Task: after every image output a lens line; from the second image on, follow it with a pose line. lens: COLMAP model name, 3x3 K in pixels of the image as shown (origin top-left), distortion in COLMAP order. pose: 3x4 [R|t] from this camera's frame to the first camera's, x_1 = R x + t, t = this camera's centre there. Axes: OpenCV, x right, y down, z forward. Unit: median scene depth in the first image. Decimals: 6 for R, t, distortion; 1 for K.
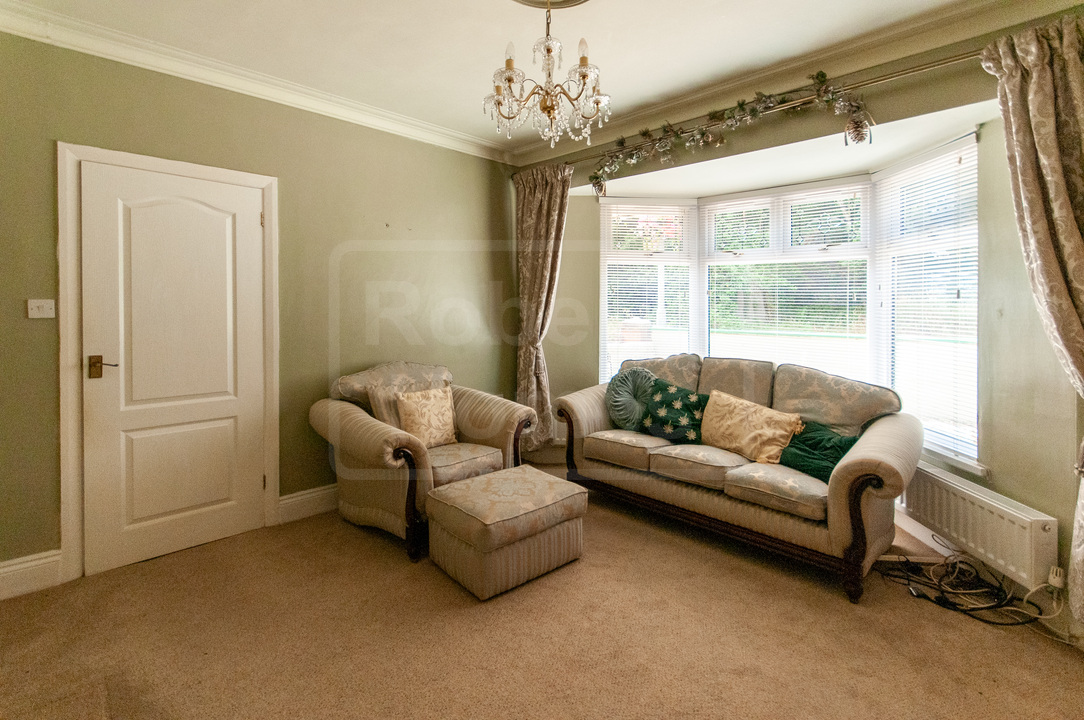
lens RADIAL K [[498.9, 0, 544.6], [0, 498.9, 306.1], [0, 0, 1]] dist [-0.000352, 0.000138]
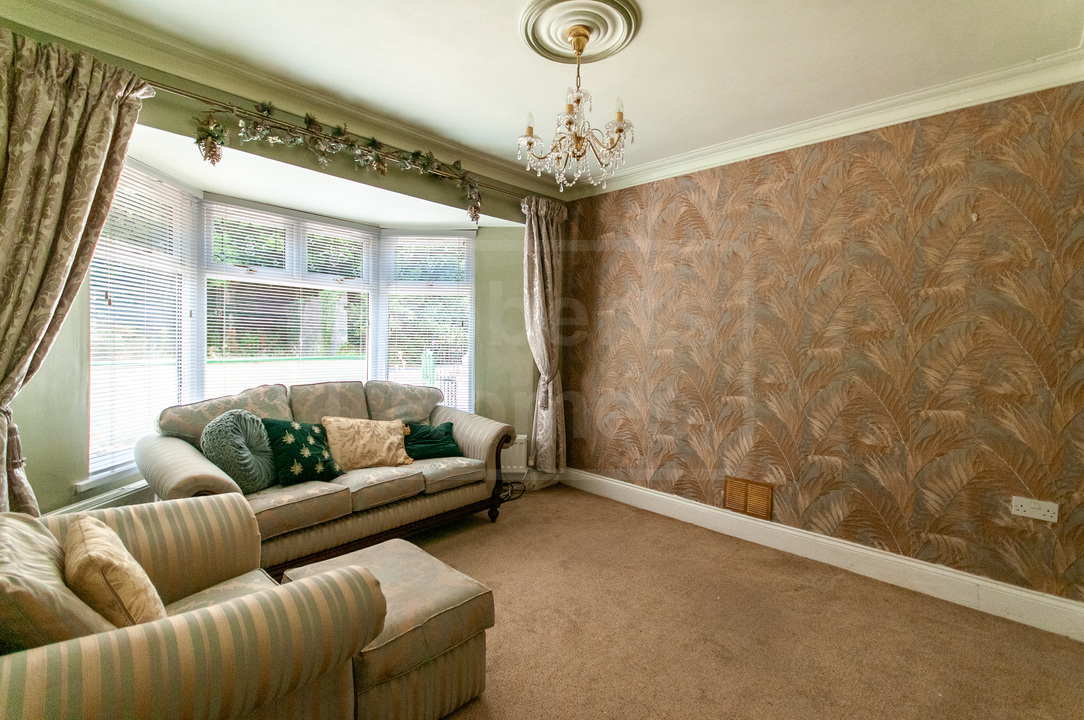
lens RADIAL K [[481.9, 0, 543.9], [0, 481.9, 335.9], [0, 0, 1]] dist [0.012477, -0.000188]
pose [[-0.038052, 0.002168, 0.999273, -0.655469], [-0.002102, 0.999995, -0.002249, 0.015301], [-0.999274, -0.002186, -0.038048, 0.673987]]
